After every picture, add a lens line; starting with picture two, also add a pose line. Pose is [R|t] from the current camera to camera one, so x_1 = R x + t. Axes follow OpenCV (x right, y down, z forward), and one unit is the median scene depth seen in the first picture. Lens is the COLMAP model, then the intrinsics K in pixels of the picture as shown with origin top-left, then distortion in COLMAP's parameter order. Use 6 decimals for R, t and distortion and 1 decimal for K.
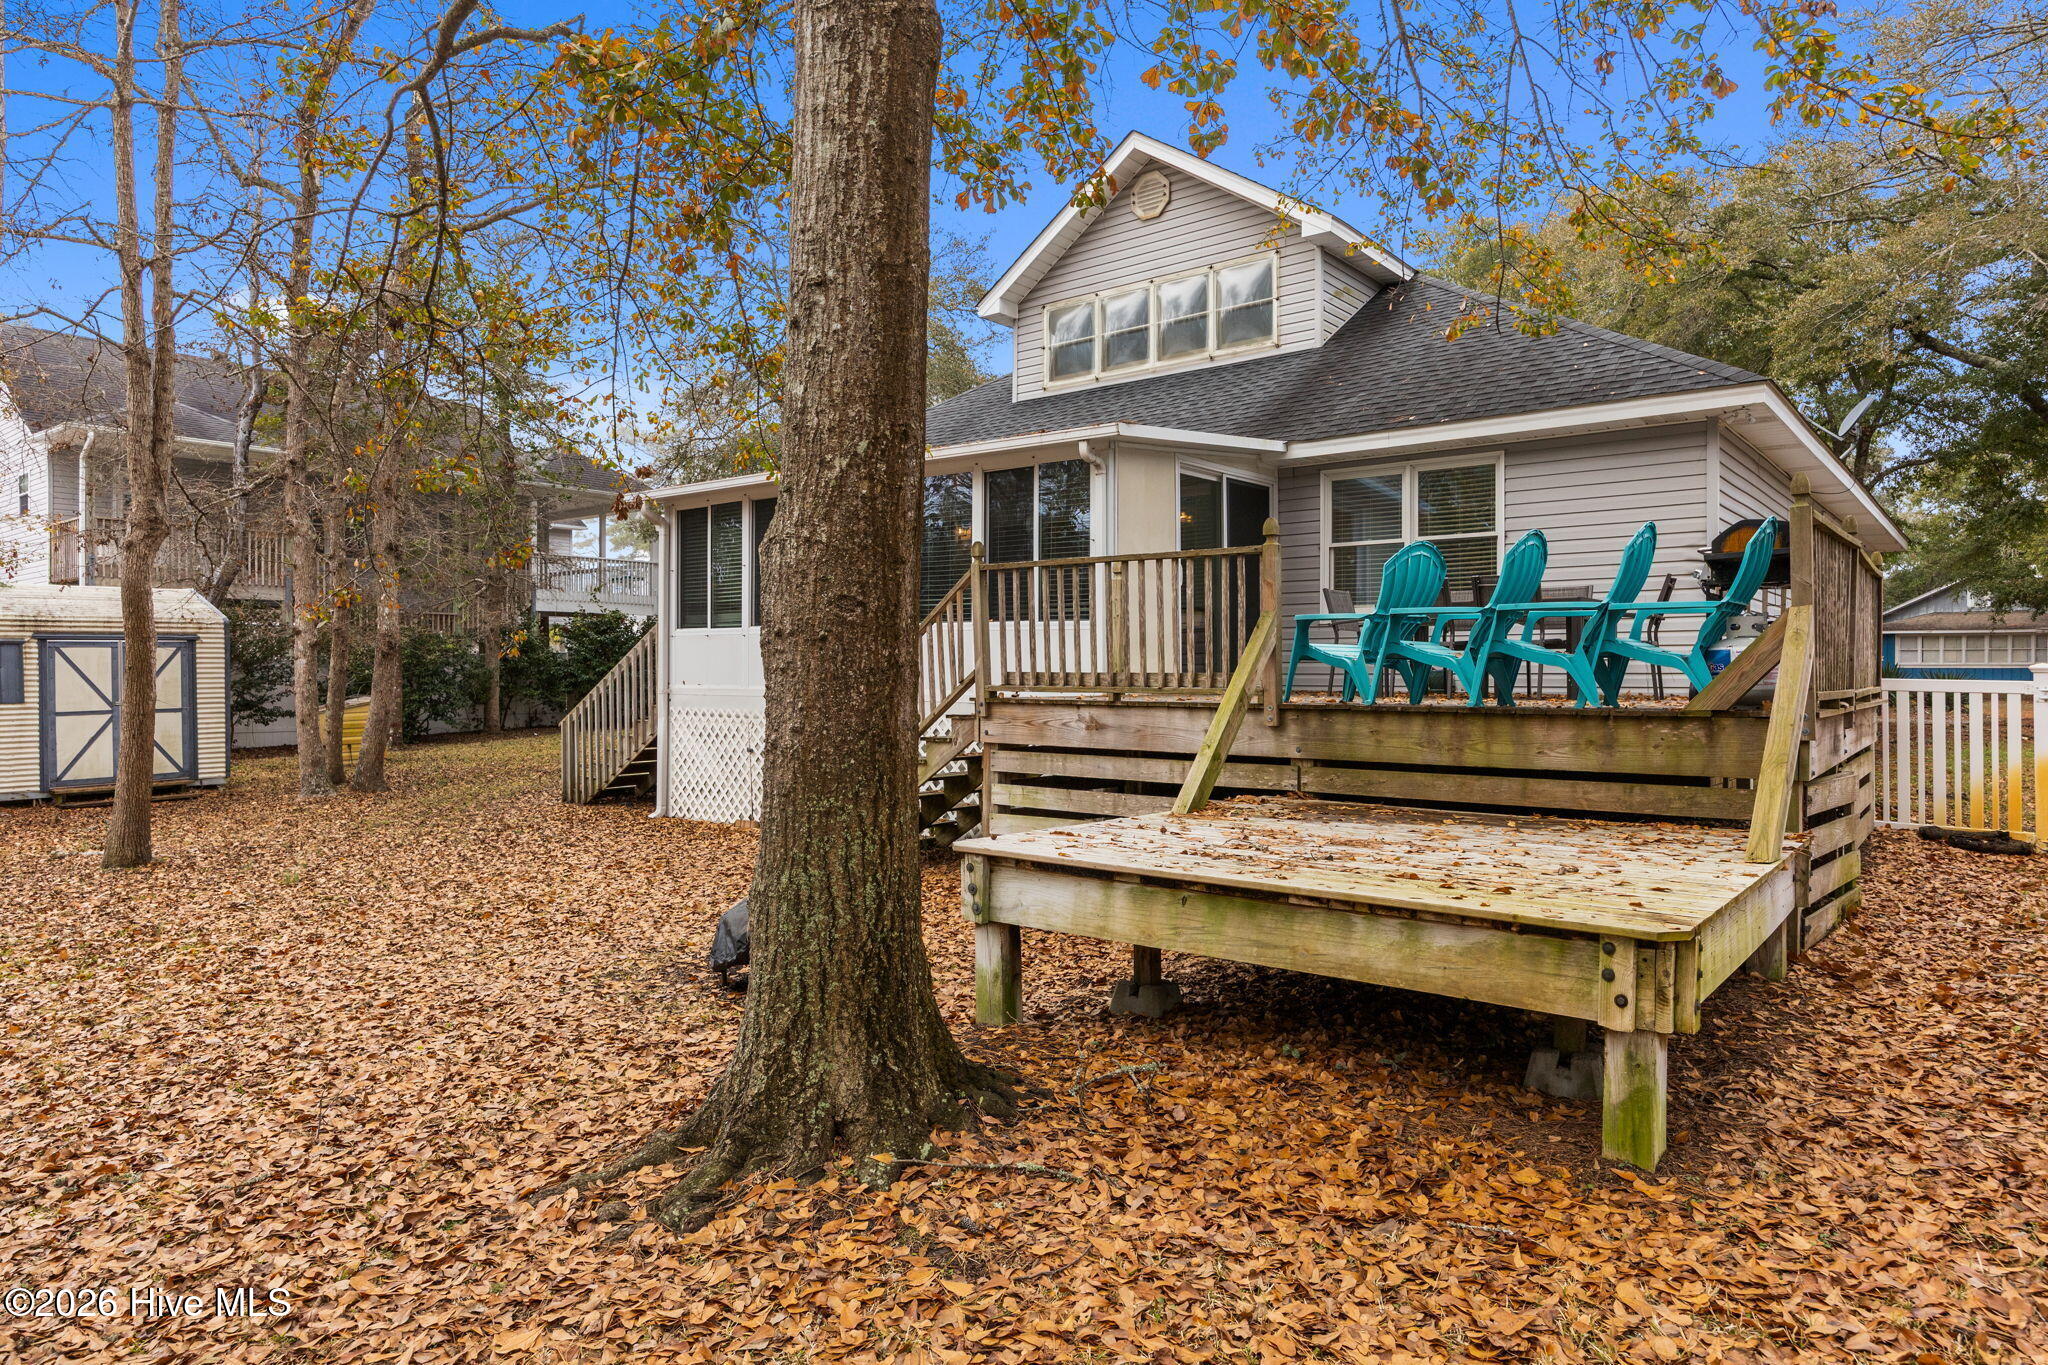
lens RADIAL K [[1260.9, 0, 1024.0], [0, 1260.9, 682.5], [0, 0, 1]] dist [-0.002683, -0.001743]
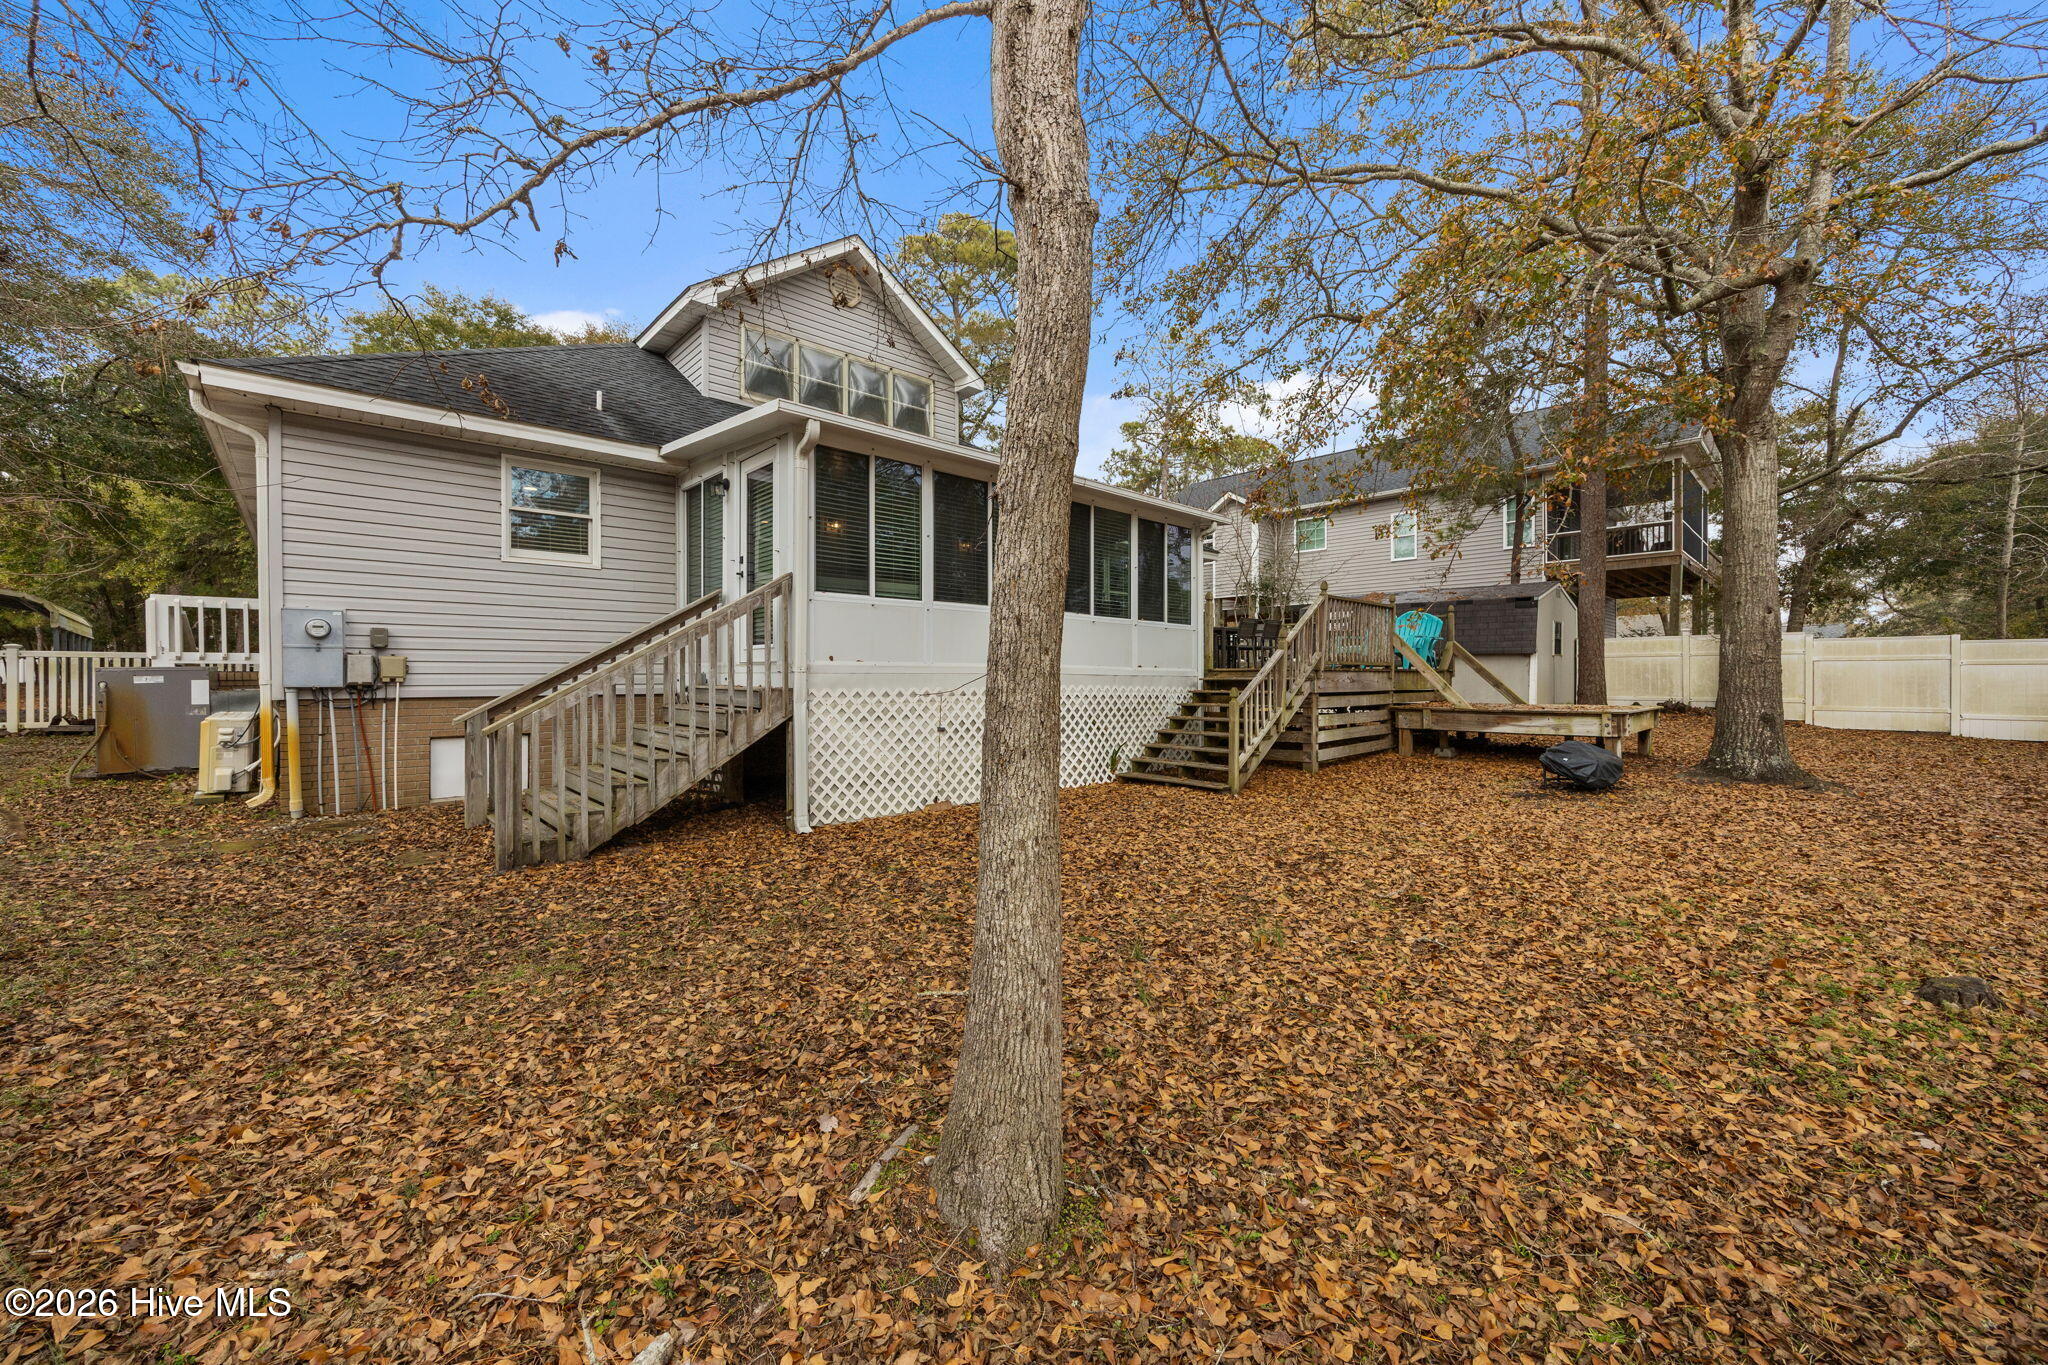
lens RADIAL K [[800.0, 0, 1024.0], [0, 800.0, 682.5], [0, 0, 1]] dist [-0.000547, -0.000070]
pose [[0.120247, -0.007869, 0.992713, -0.802112], [0.011249, 0.999915, 0.006563, 0.014231], [-0.992680, 0.010378, 0.120325, 0.846565]]
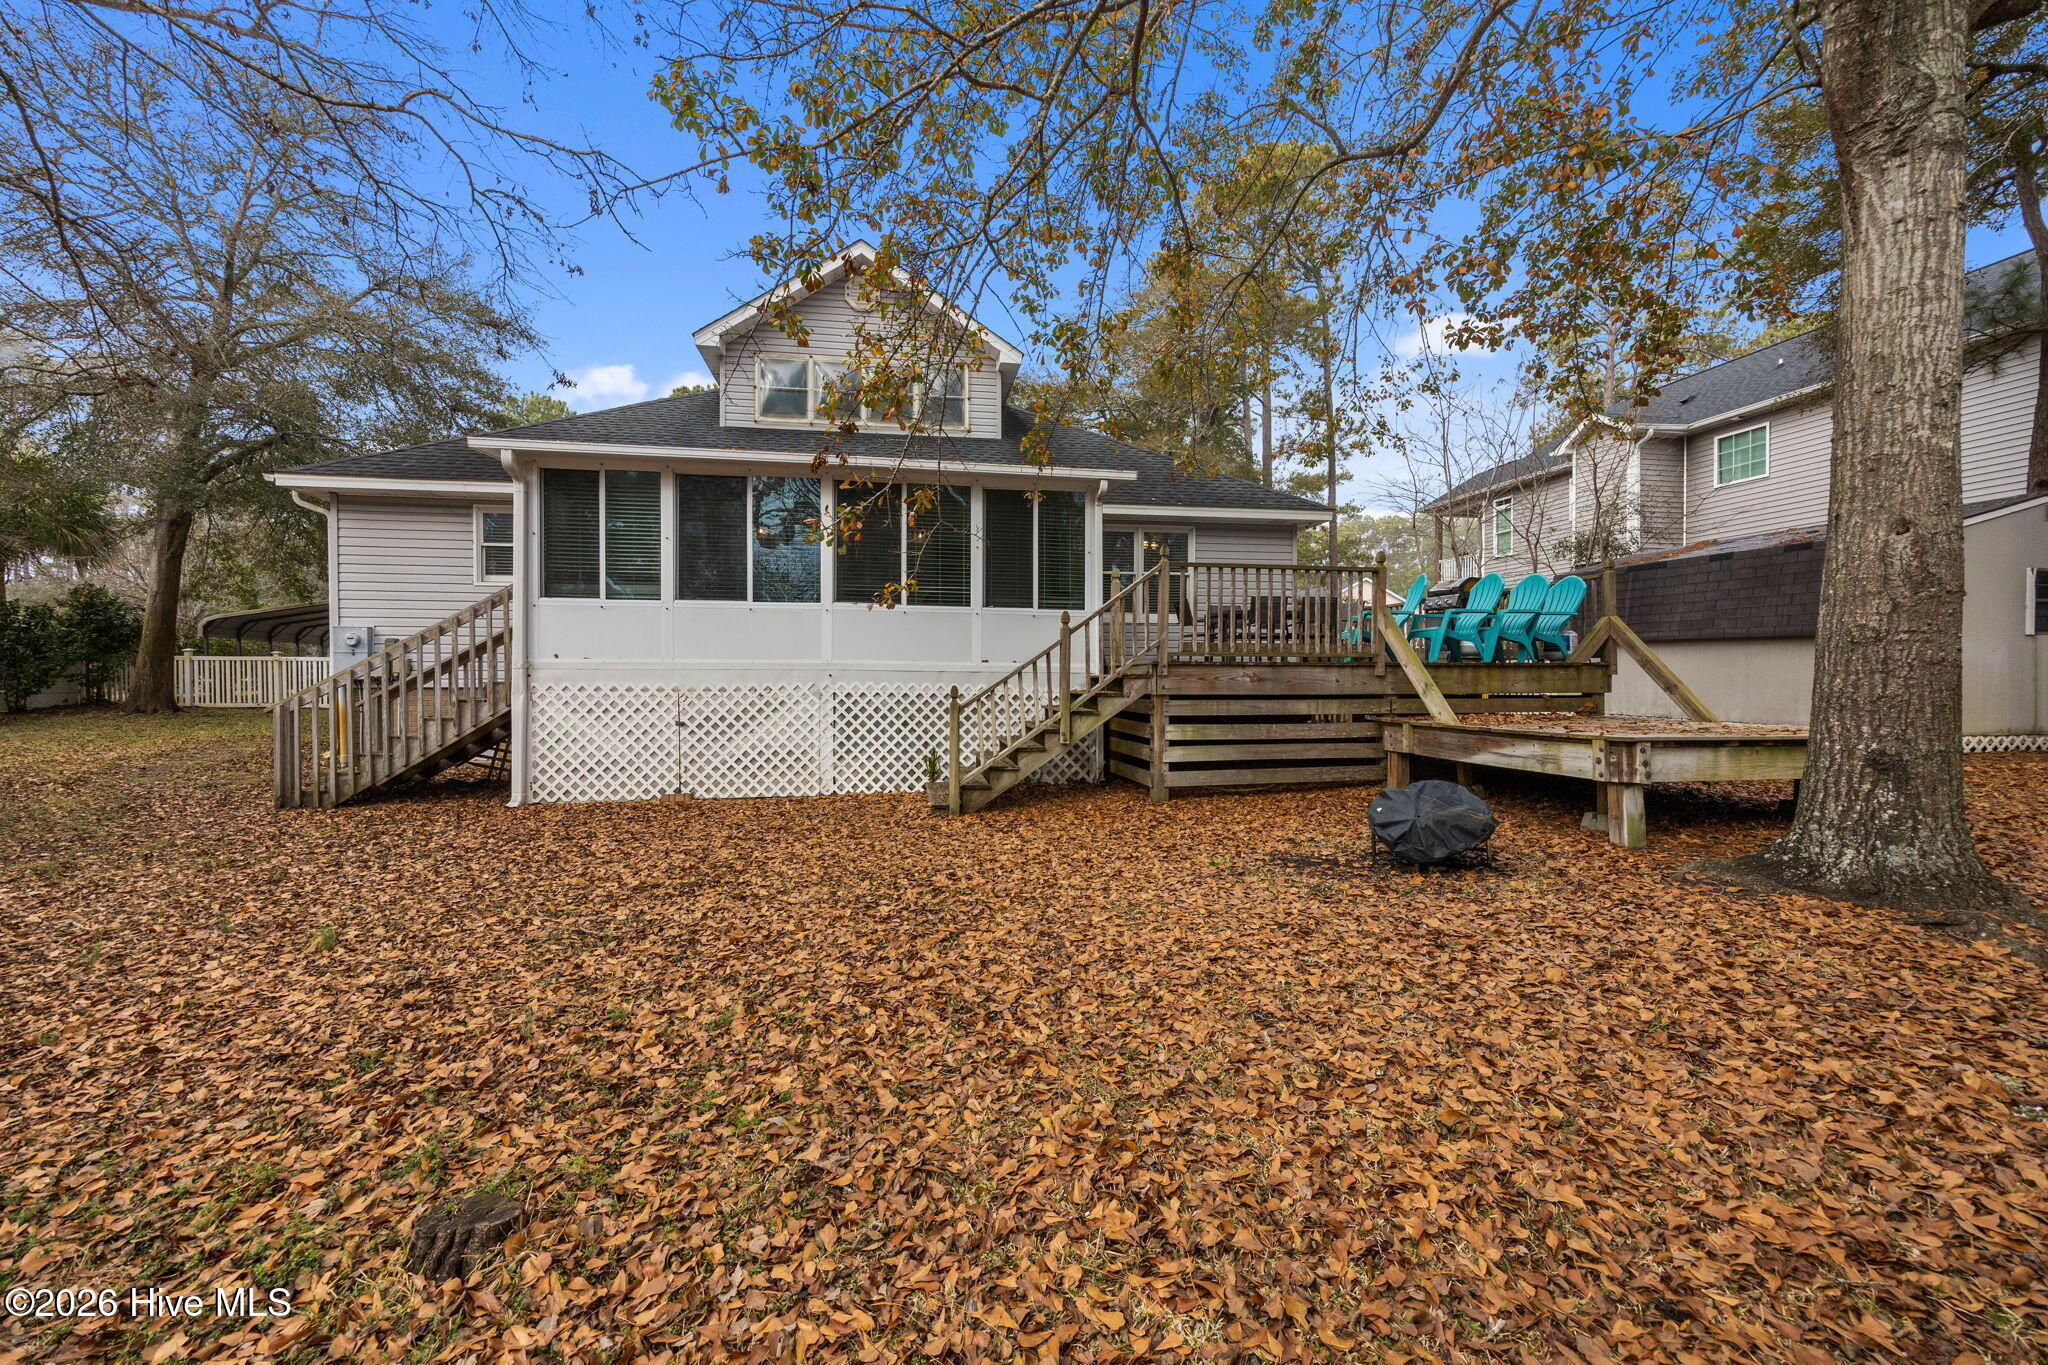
lens RADIAL K [[838.3, 0, 1024.0], [0, 838.3, 682.5], [0, 0, 1]] dist [0.003028, 0.000189]
pose [[0.659536, -0.005501, 0.751653, -0.527012], [0.006965, 0.999975, 0.001207, 0.021930], [-0.751640, 0.004439, 0.659558, 0.349961]]
